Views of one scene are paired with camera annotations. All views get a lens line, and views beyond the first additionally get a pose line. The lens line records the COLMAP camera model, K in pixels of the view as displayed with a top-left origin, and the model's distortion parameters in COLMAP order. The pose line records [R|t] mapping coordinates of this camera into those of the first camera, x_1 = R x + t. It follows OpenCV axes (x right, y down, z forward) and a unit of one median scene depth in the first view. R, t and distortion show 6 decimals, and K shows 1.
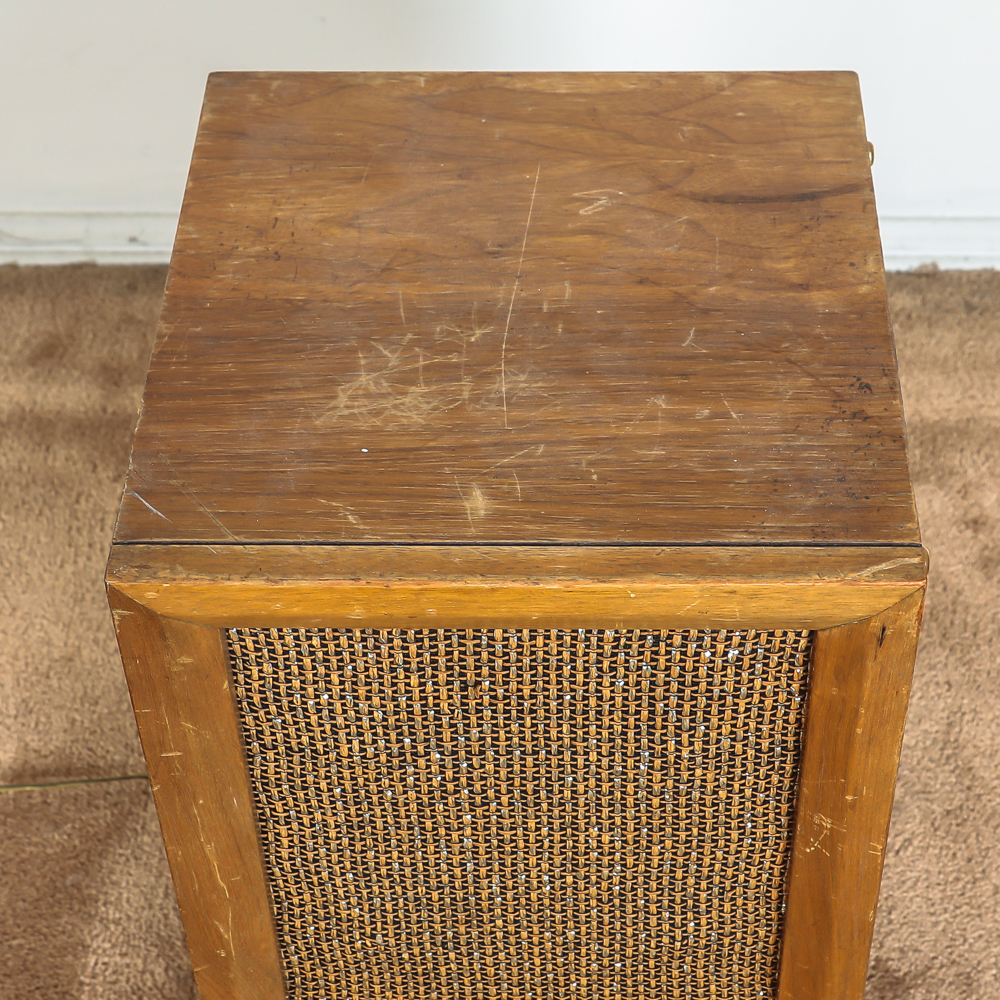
lens RADIAL K [[2282.5, 0, 527.3], [0, 2282.5, 500.0], [0, 0, 1]] dist [0.005413, 0.020326]
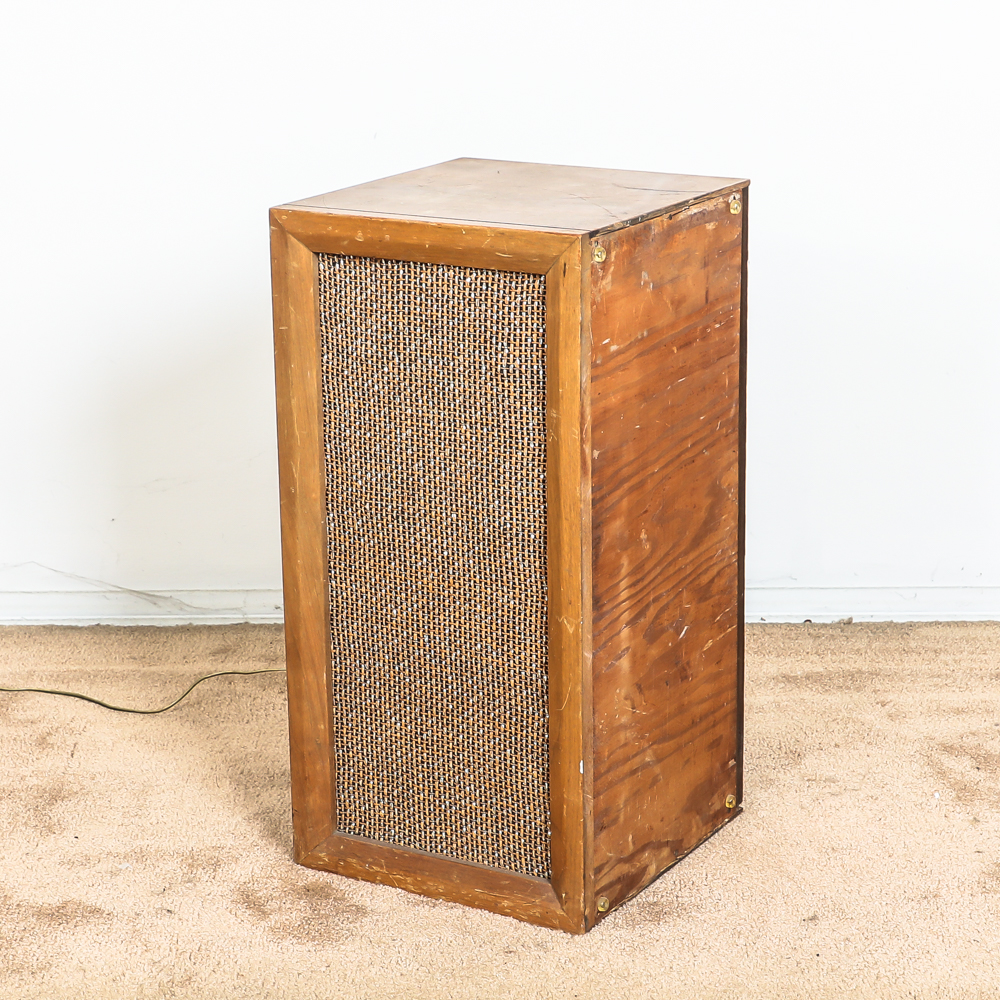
lens RADIAL K [[2580.8, 0, 500.3], [0, 2580.8, 501.7], [0, 0, 1]] dist [0.018018, 0.411595]
pose [[0.876414, 0.142972, -0.459844, 1.156049], [-0.349350, 0.845999, -0.402791, 1.149828], [0.331440, 0.513659, 0.791393, -0.764839]]
